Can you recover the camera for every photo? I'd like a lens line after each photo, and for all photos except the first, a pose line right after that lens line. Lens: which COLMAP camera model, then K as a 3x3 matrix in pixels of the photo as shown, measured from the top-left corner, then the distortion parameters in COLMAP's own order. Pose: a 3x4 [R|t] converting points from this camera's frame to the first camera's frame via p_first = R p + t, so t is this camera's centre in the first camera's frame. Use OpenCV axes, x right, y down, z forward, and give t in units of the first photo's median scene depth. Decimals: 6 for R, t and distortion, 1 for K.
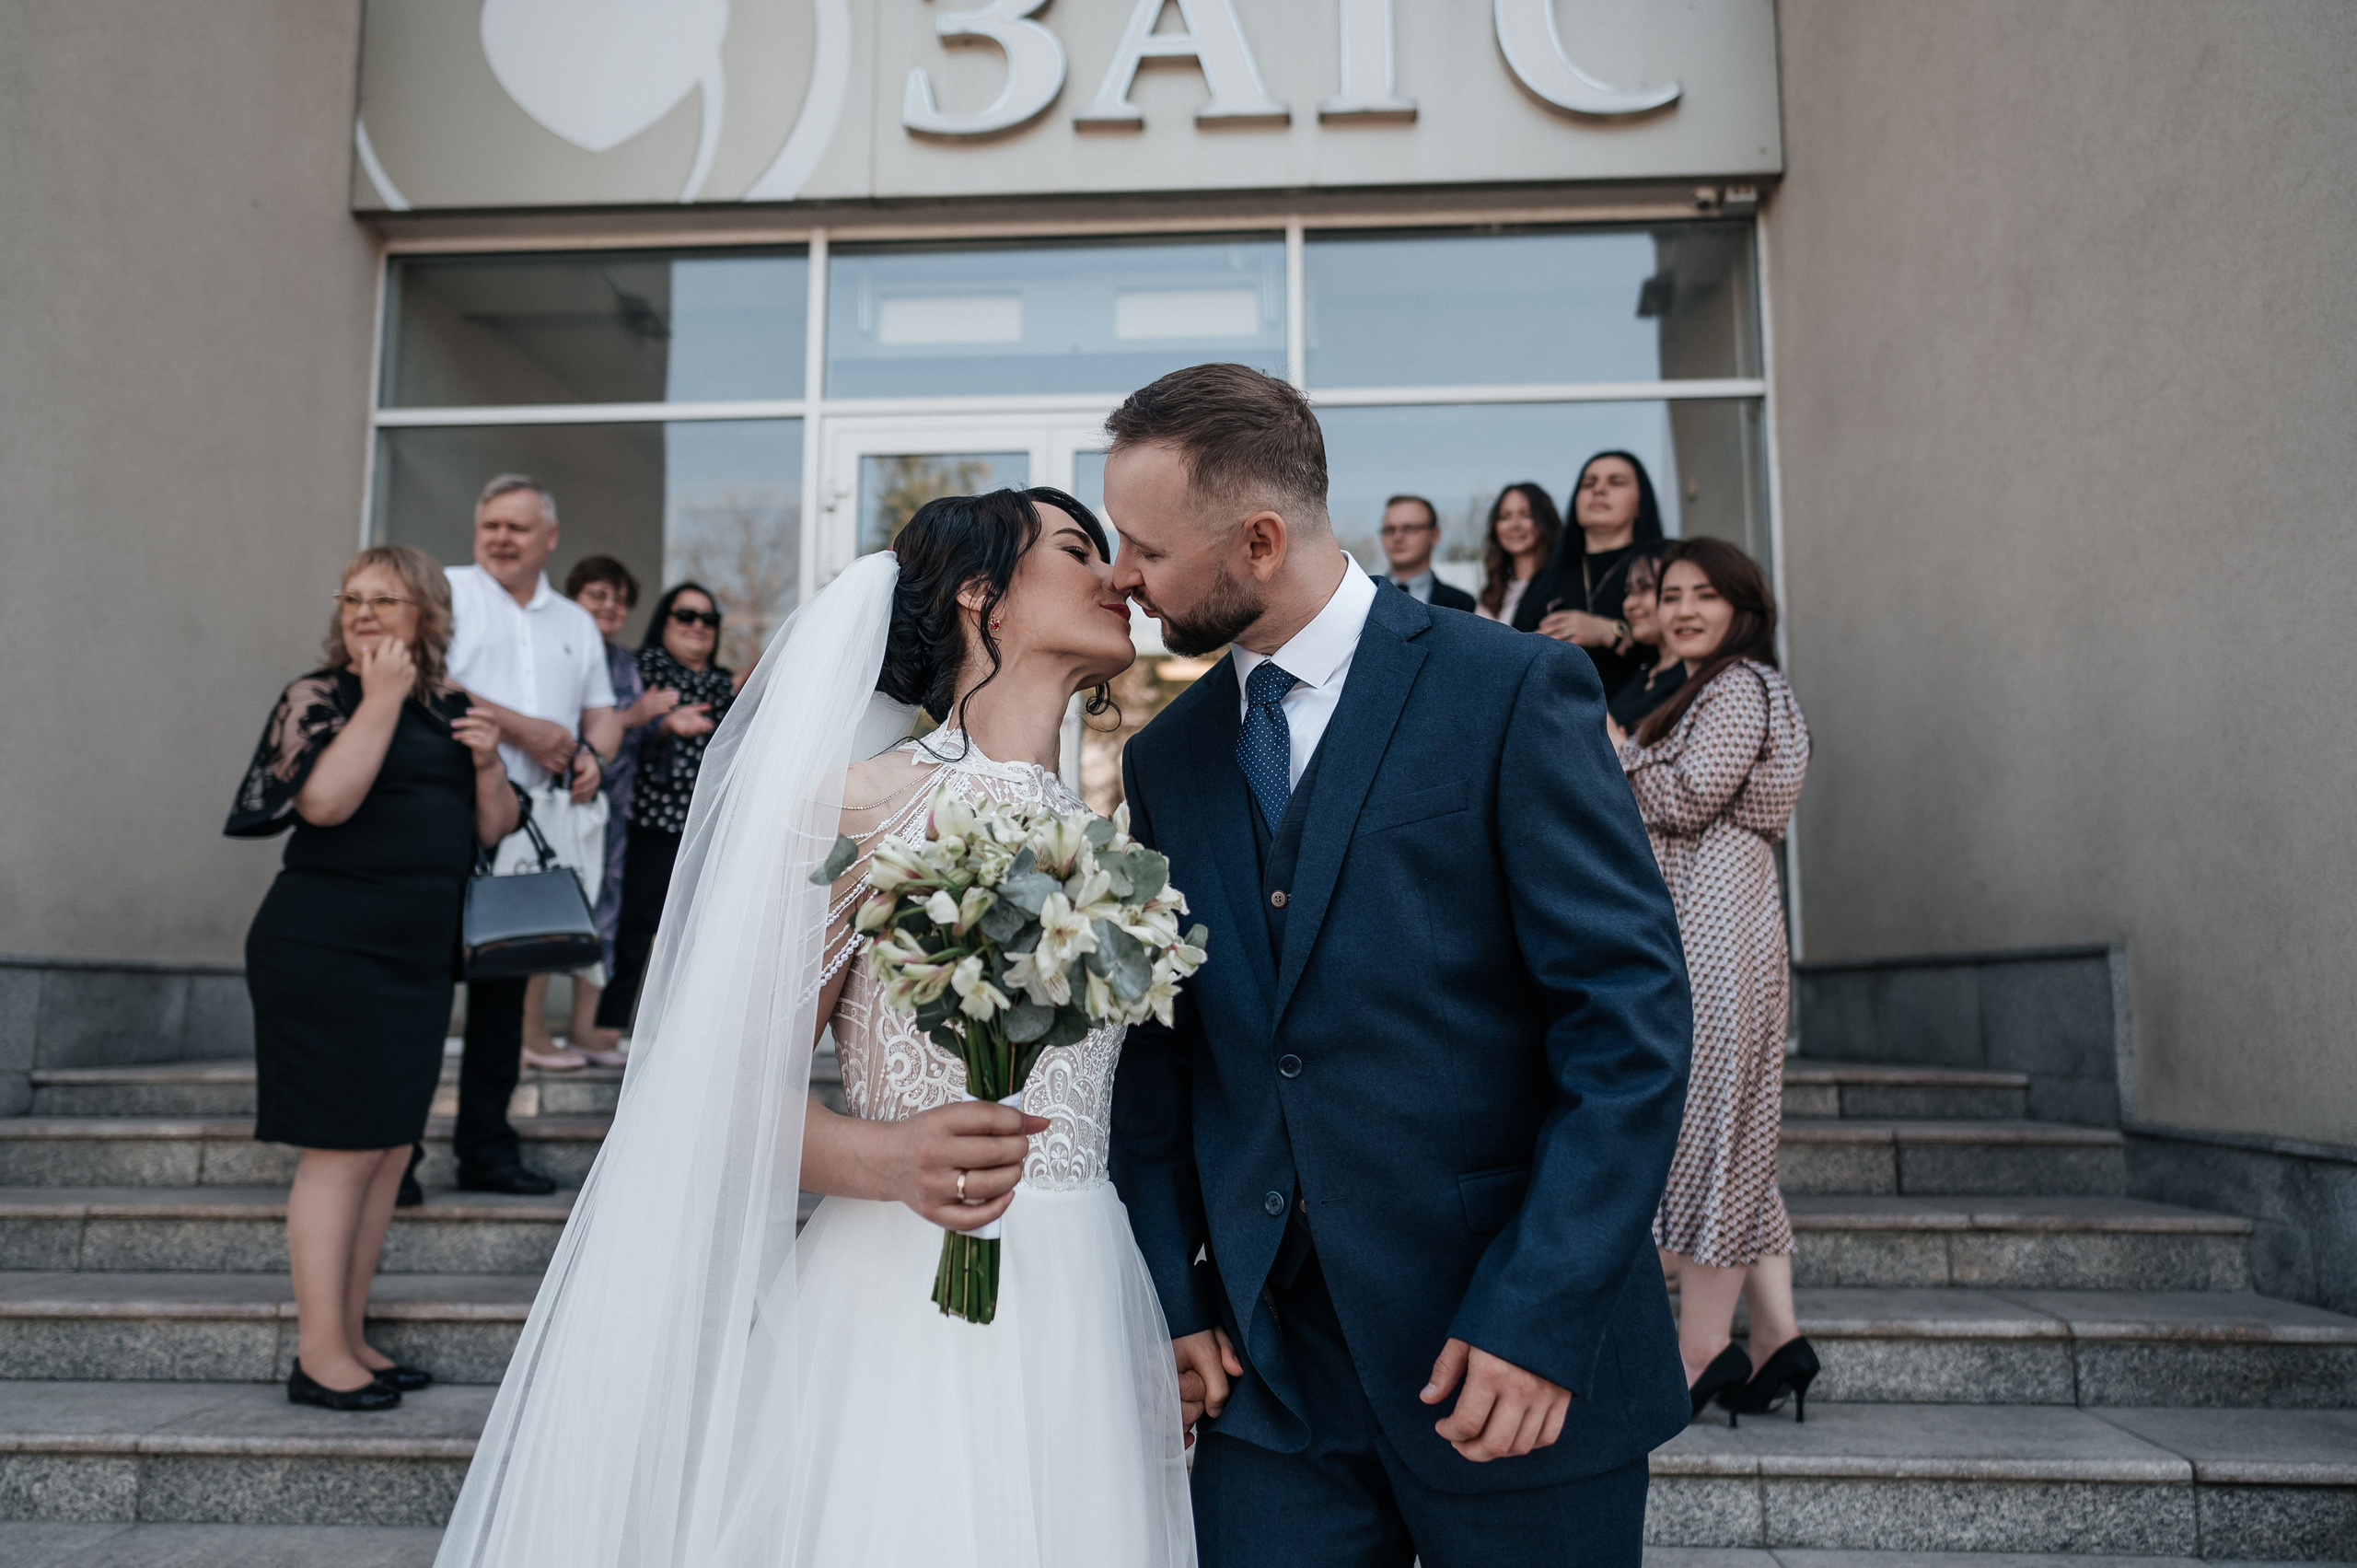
lens RADIAL K [[1683.3, 0, 1178.5], [0, 1683.3, 784.0], [0, 0, 1]] dist [0.006285, -0.002999]
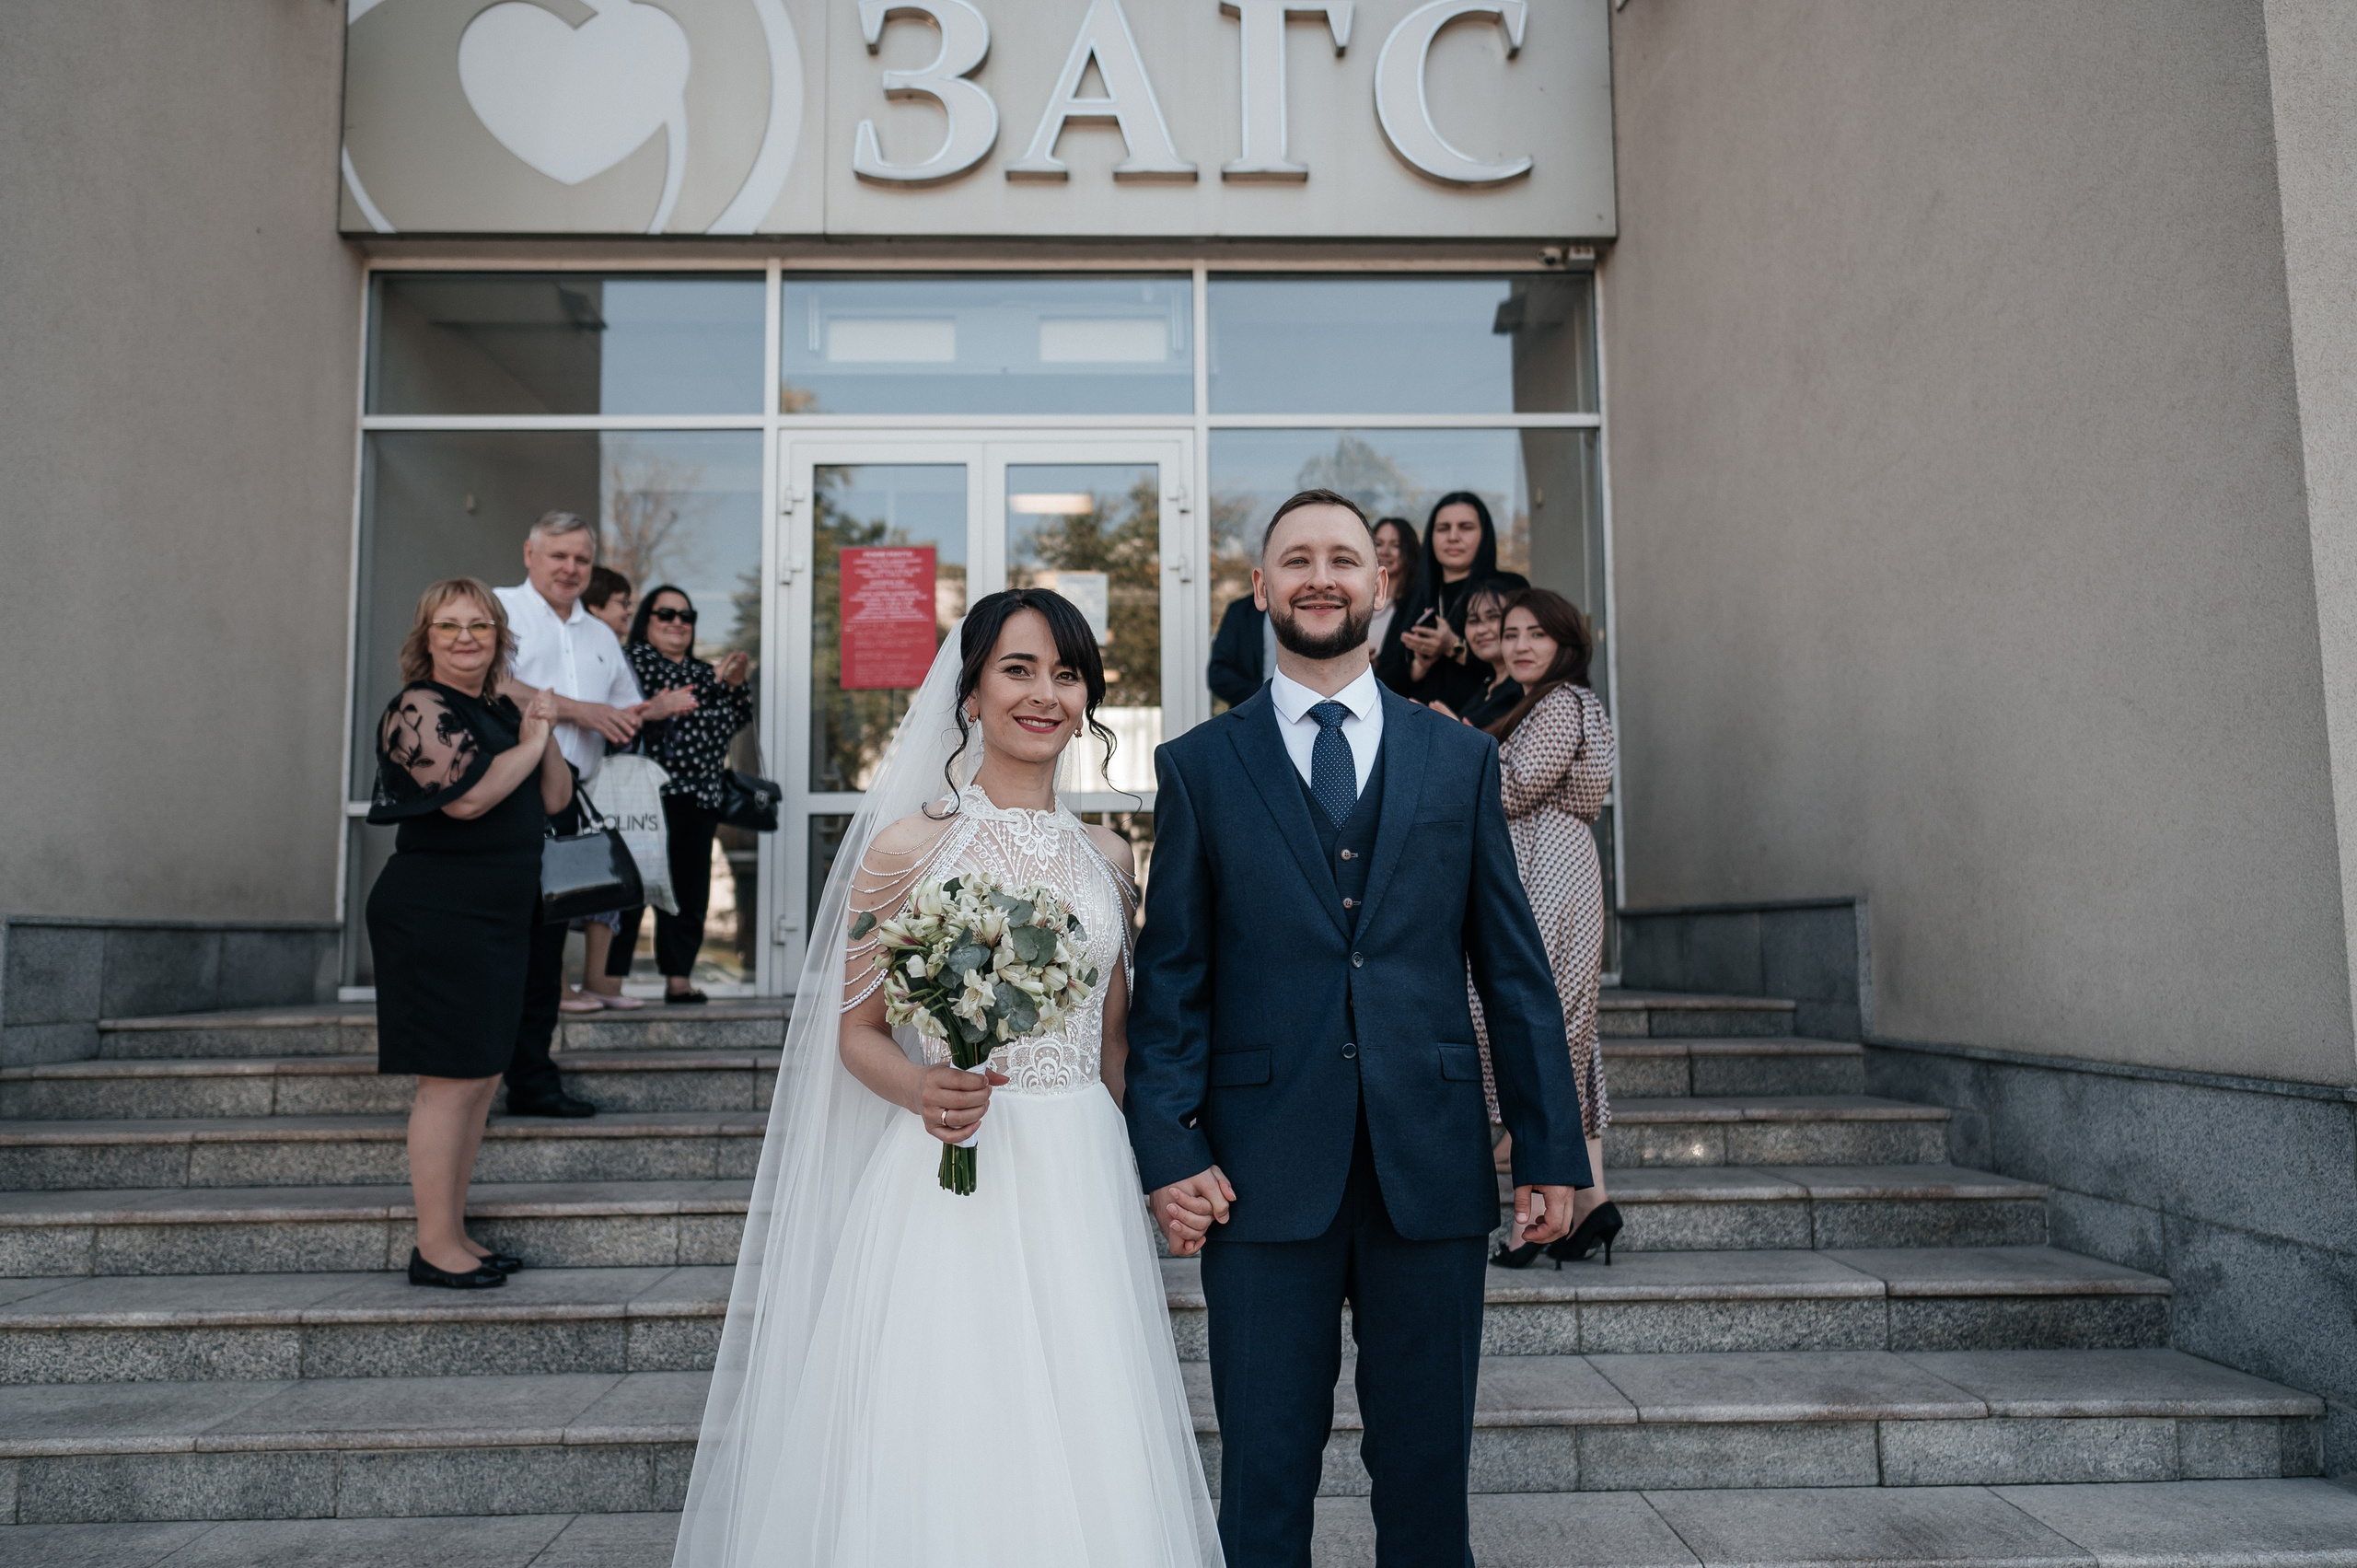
lens RADIAL K [[1683.3, 0, 1178.5], [0, 1683.3, 784.0], [0, 0, 1]] dist [0.006285, -0.002999]
pose [[0.996509, -0.002088, 0.083462, -0.059192], [-0.001160, 0.999244, 0.038850, -0.038152], [-0.083480, -0.038811, 0.995753, -0.211789]]
